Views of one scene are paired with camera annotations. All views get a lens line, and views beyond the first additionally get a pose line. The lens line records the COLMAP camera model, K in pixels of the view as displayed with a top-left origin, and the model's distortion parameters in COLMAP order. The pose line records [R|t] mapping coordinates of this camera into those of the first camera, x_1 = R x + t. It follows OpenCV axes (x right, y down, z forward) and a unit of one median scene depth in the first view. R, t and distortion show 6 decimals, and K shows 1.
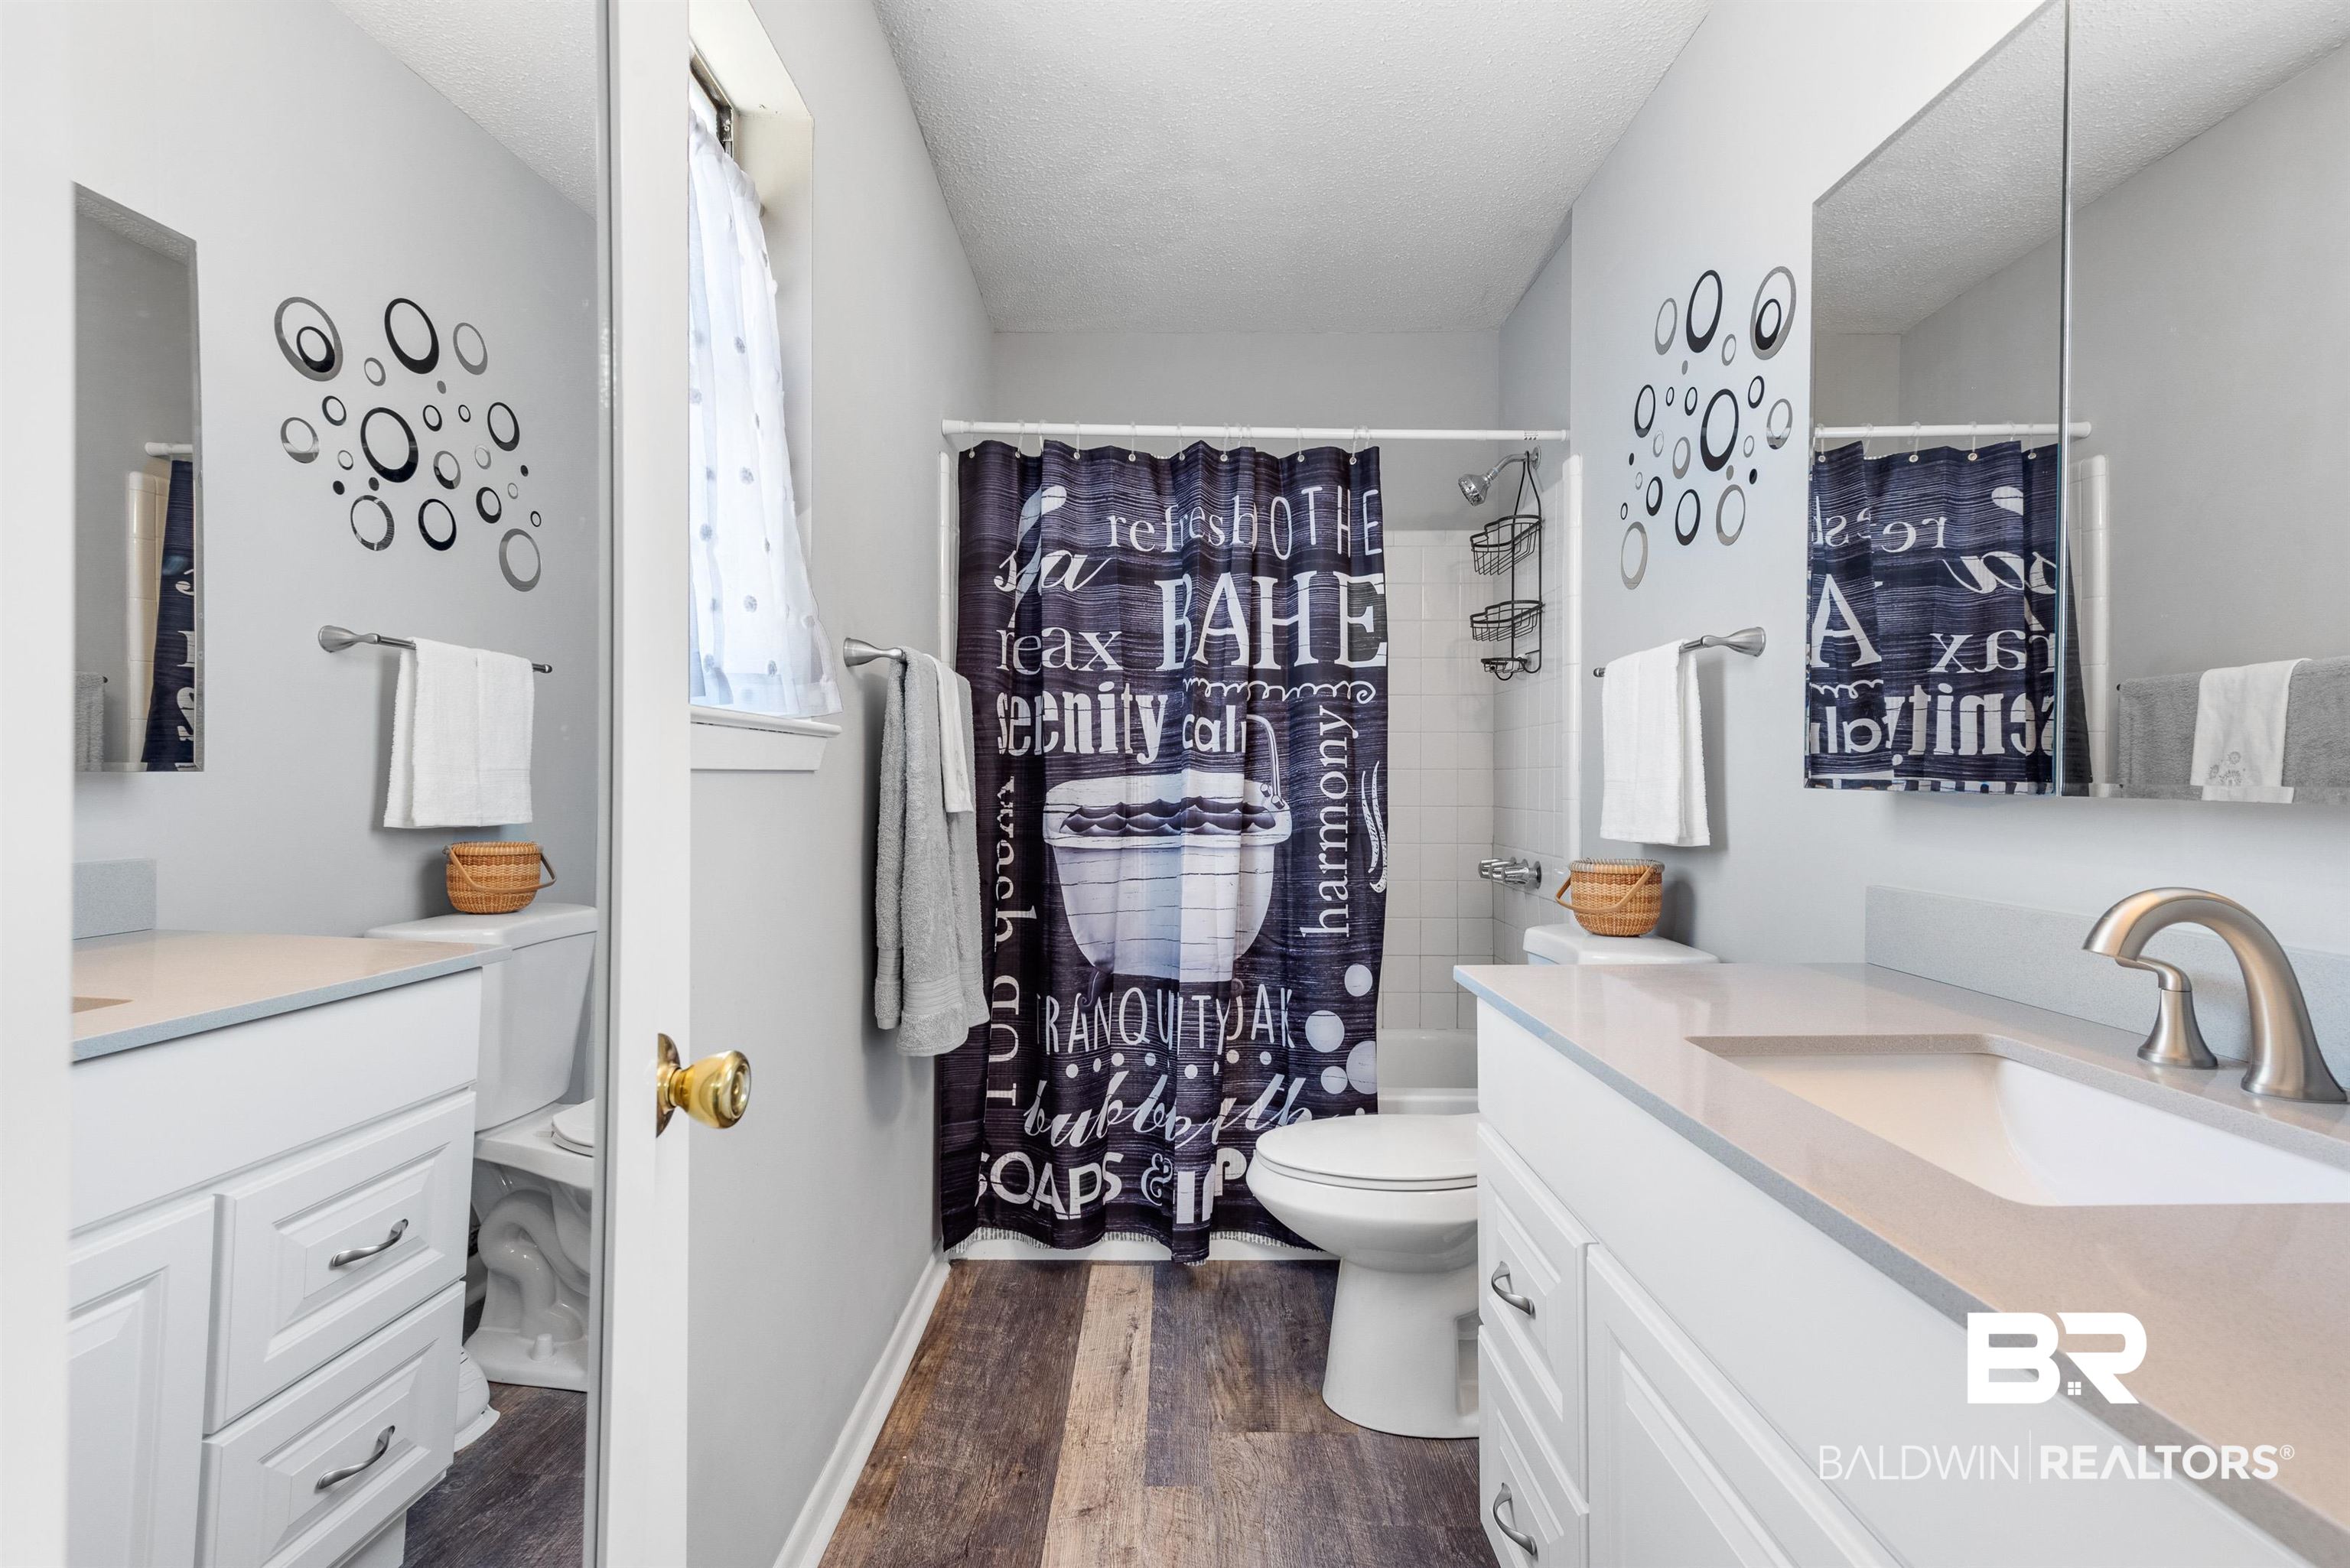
lens RADIAL K [[1177.2, 0, 1169.4], [0, 1177.2, 777.8], [0, 0, 1]] dist [0.010926, -0.000879]
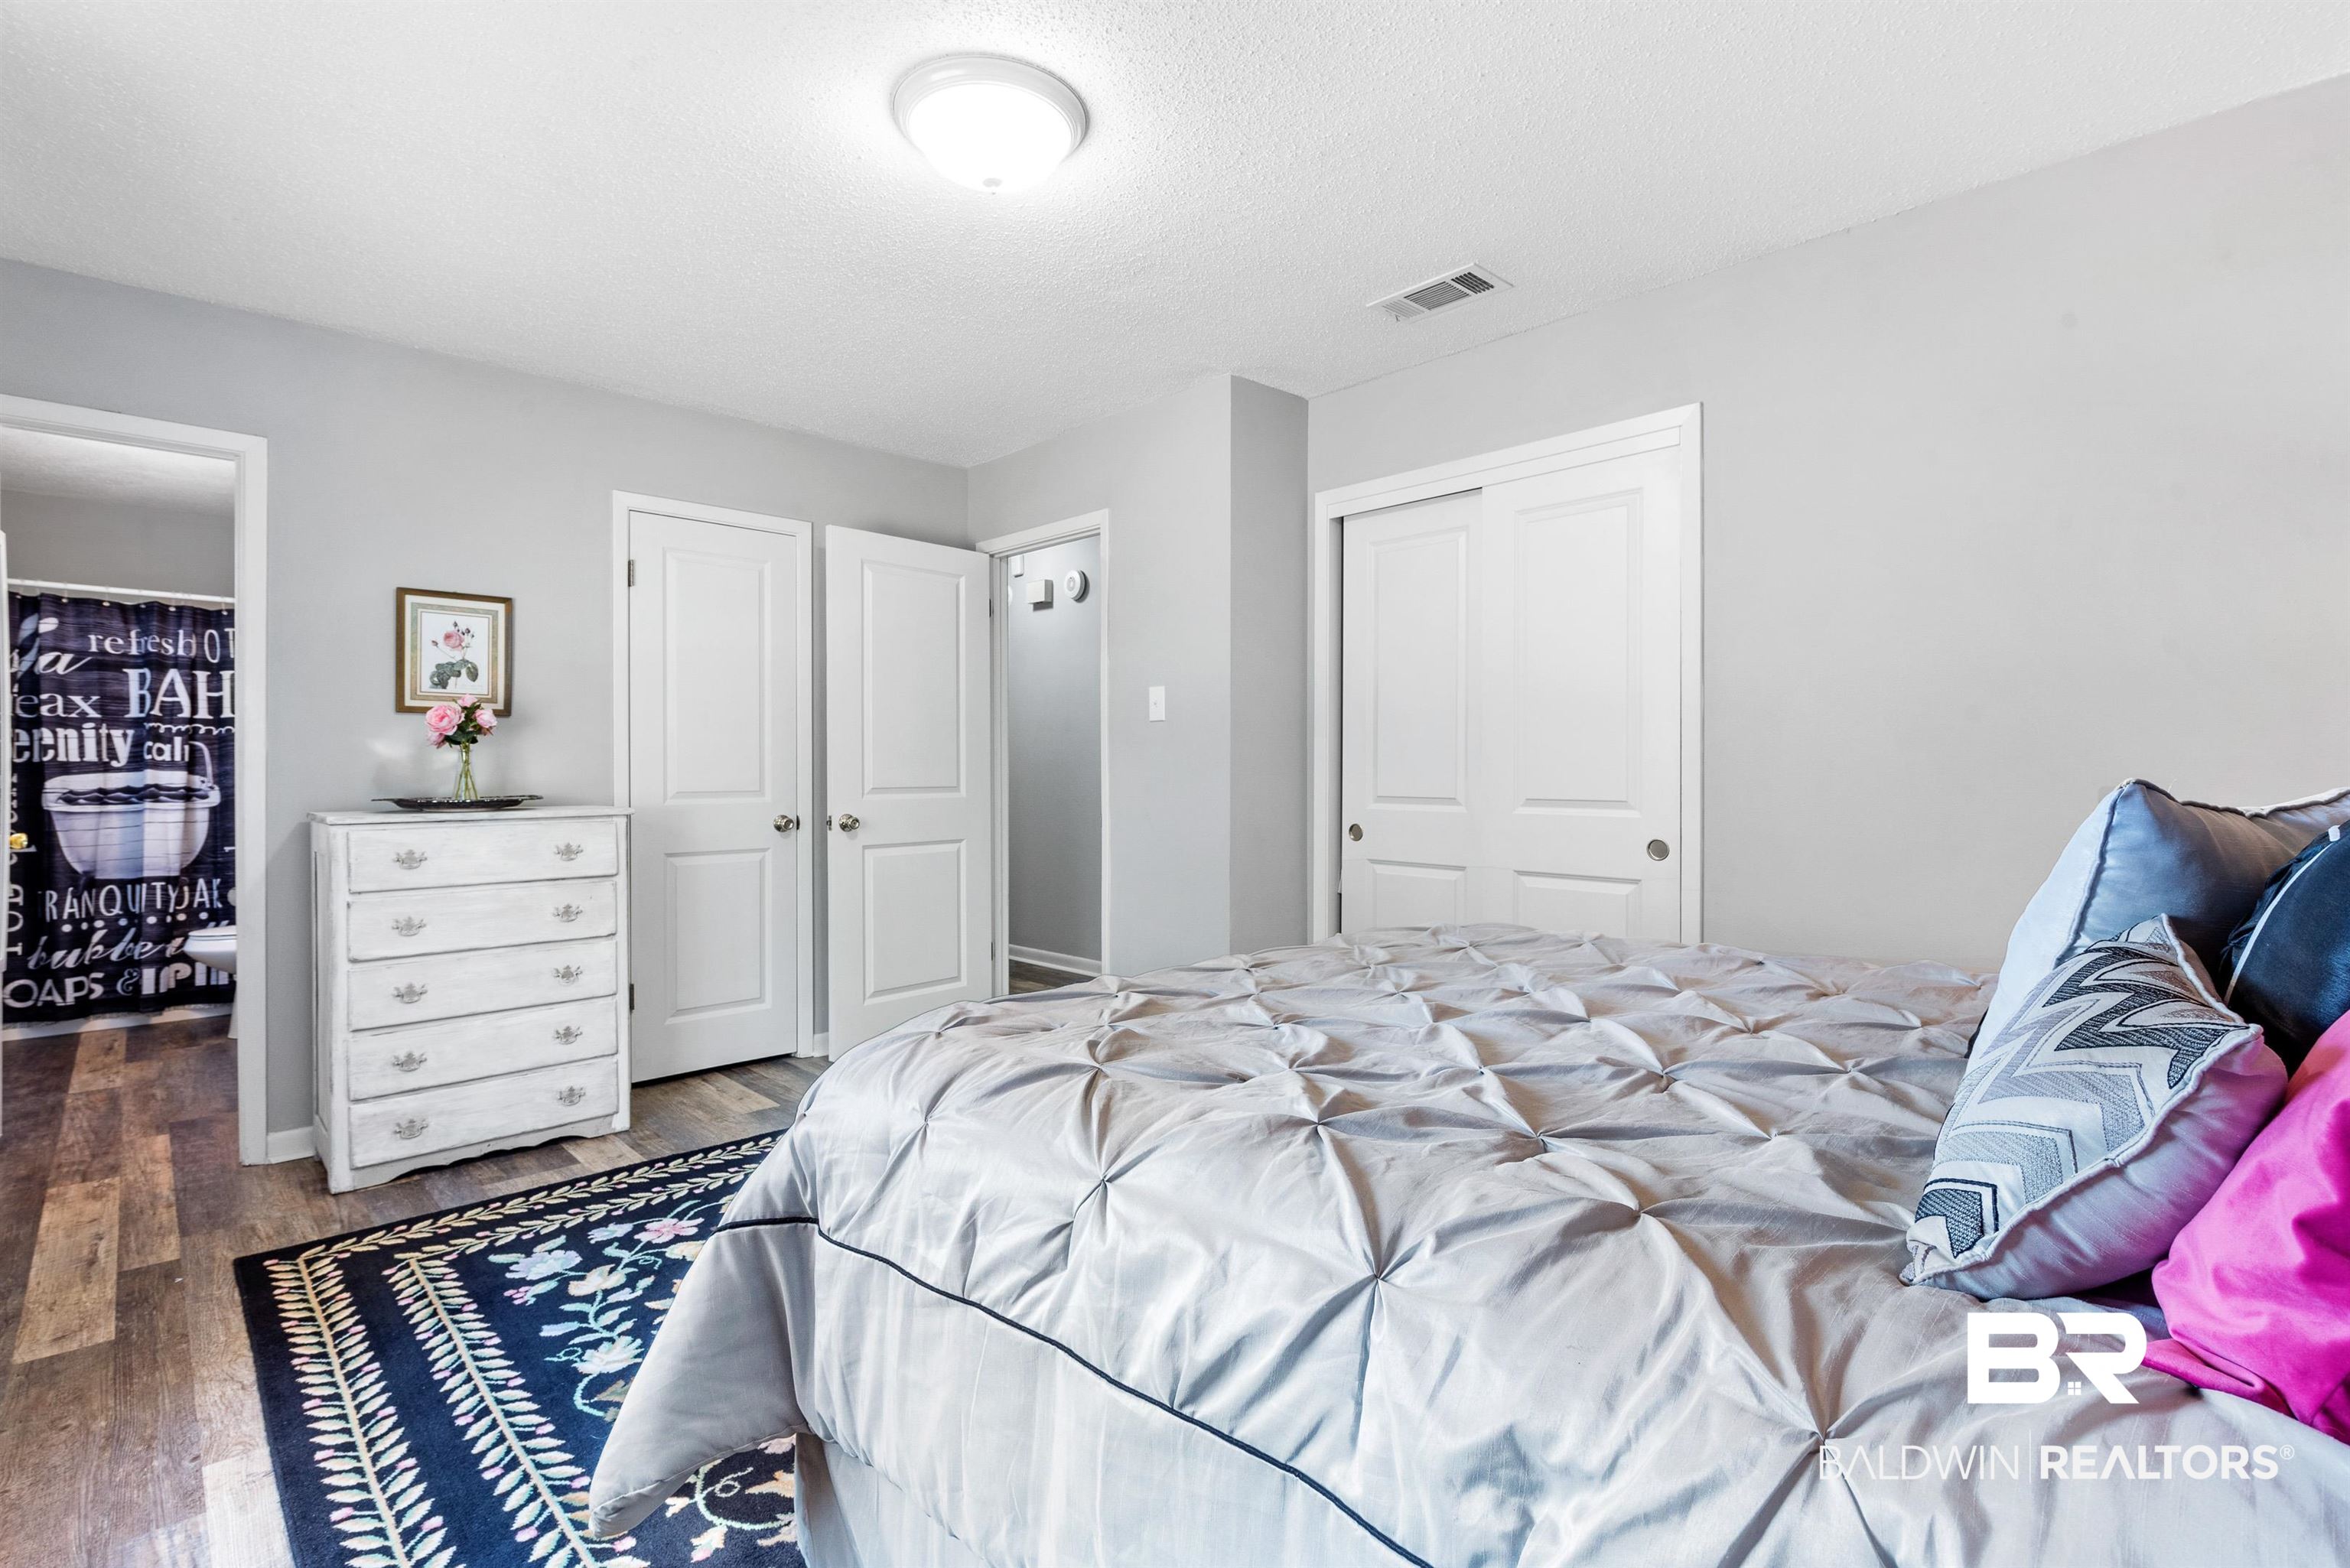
lens RADIAL K [[1055.8, 0, 1147.5], [0, 1055.8, 776.3], [0, 0, 1]] dist [-0.004613, -0.000797]
pose [[0.720167, -0.007449, 0.693761, 0.000171], [0.002286, 0.999962, 0.008363, -0.006711], [-0.693797, -0.004437, 0.720157, -1.379796]]
